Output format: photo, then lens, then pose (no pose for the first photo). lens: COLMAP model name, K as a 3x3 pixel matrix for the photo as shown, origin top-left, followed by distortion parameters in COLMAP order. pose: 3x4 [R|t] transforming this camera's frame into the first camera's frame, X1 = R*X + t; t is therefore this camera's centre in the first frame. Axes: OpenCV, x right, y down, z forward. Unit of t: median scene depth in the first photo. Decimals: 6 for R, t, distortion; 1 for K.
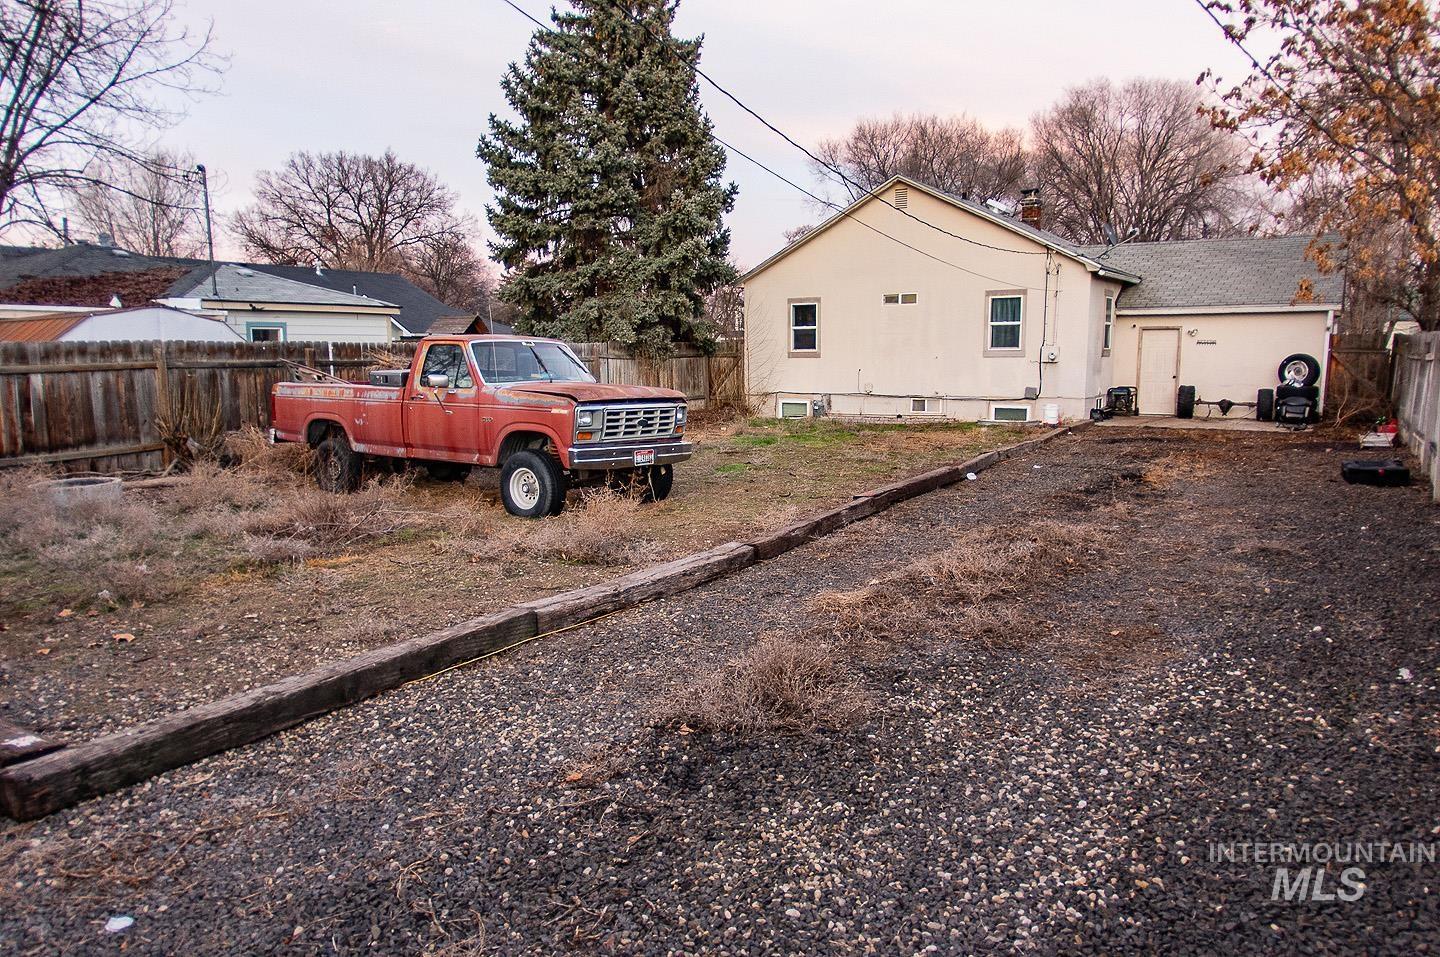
lens RADIAL K [[975.2, 0, 720.0], [0, 975.2, 478.5], [0, 0, 1]] dist [0.028608, -0.001231]
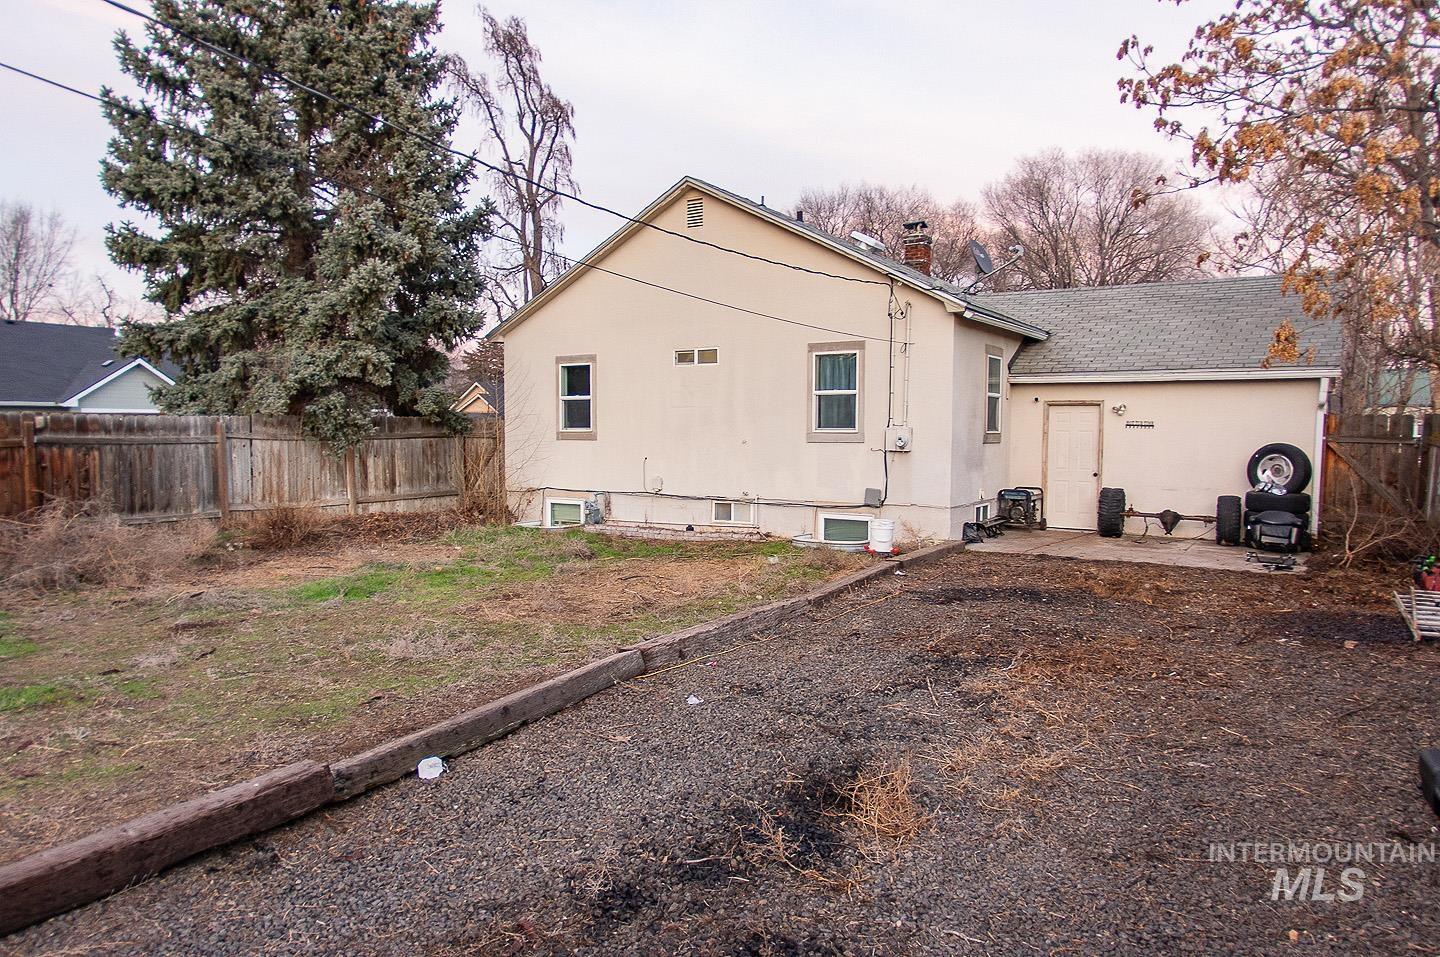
lens RADIAL K [[949.0, 0, 706.8], [0, 949.0, 487.4], [0, 0, 1]] dist [0.018045, -0.002412]
pose [[0.999940, 0.009635, -0.005288, 0.202424], [-0.009978, 0.997539, -0.069396, -0.047230], [0.004607, 0.069445, 0.997575, 0.350767]]
